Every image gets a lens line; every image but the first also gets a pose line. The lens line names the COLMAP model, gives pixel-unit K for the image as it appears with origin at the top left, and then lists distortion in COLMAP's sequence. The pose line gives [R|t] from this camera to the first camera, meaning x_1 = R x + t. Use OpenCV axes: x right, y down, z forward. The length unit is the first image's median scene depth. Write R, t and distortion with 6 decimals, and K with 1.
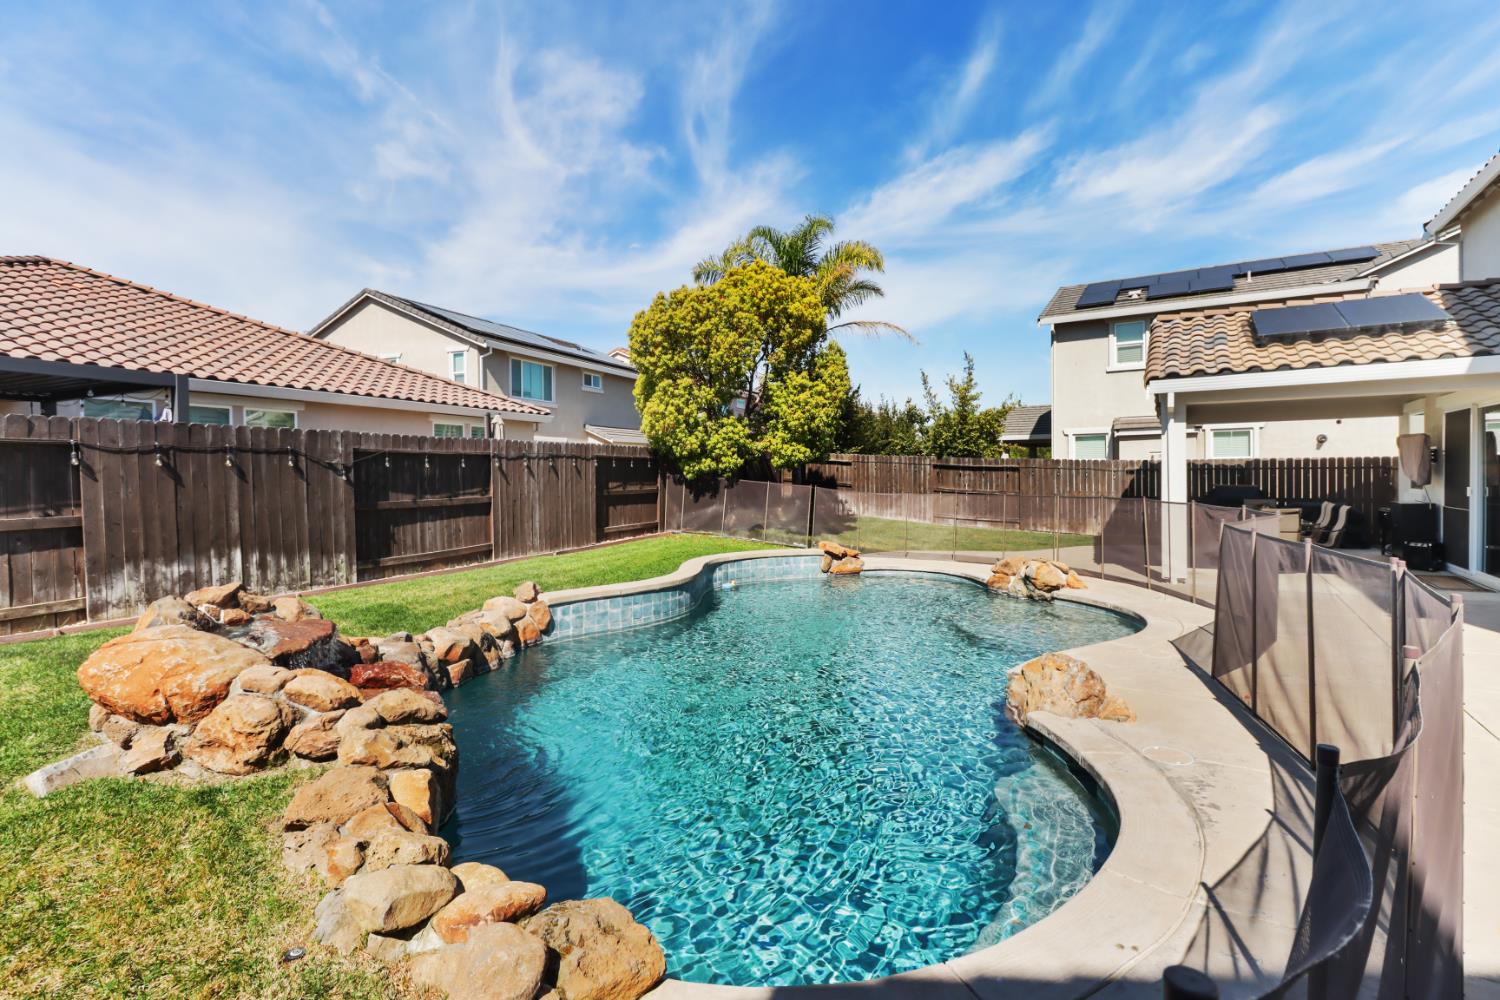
lens RADIAL K [[696.1, 0, 746.9], [0, 696.1, 479.6], [0, 0, 1]] dist [0.017704, -0.012266]
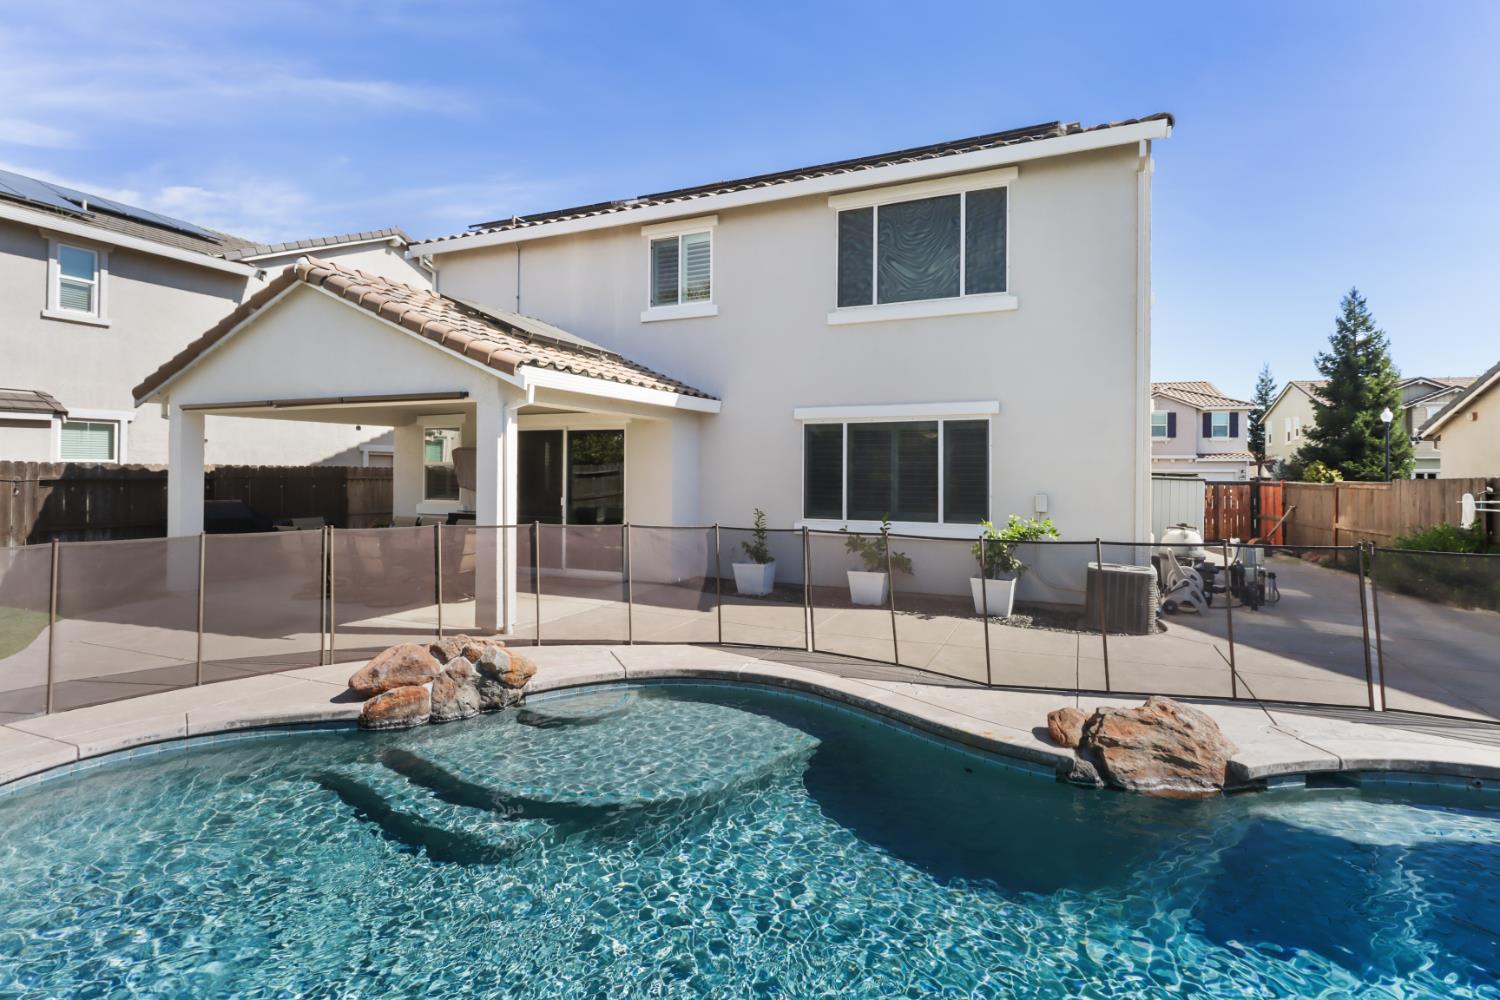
lens RADIAL K [[761.2, 0, 759.3], [0, 761.2, 473.2], [0, 0, 1]] dist [0.002816, 0.000570]
pose [[-0.127155, 0.012805, 0.991800, -0.230757], [0.005361, 0.999911, -0.012222, -0.013460], [-0.991868, 0.003763, -0.127212, 0.813441]]
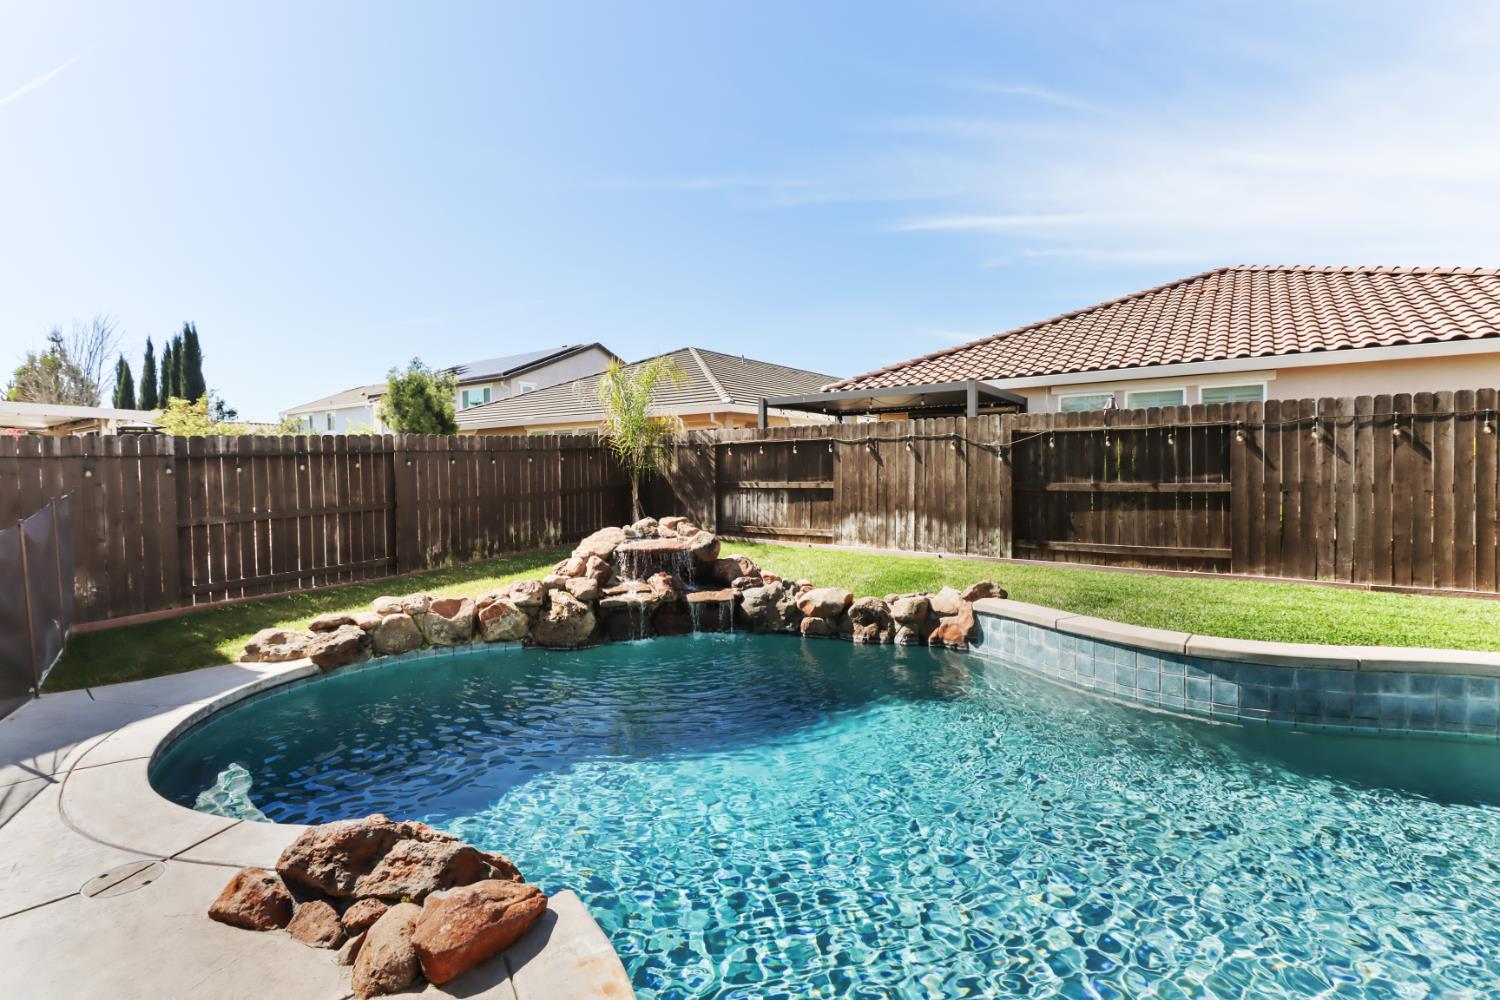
lens RADIAL K [[693.3, 0, 749.0], [0, 693.3, 481.8], [0, 0, 1]] dist [0.018449, -0.014381]
pose [[-0.208875, 0.032299, -0.977409, 0.437765], [0.002022, 0.999467, 0.032596, -0.002378], [0.977940, 0.004832, -0.208829, 0.676342]]
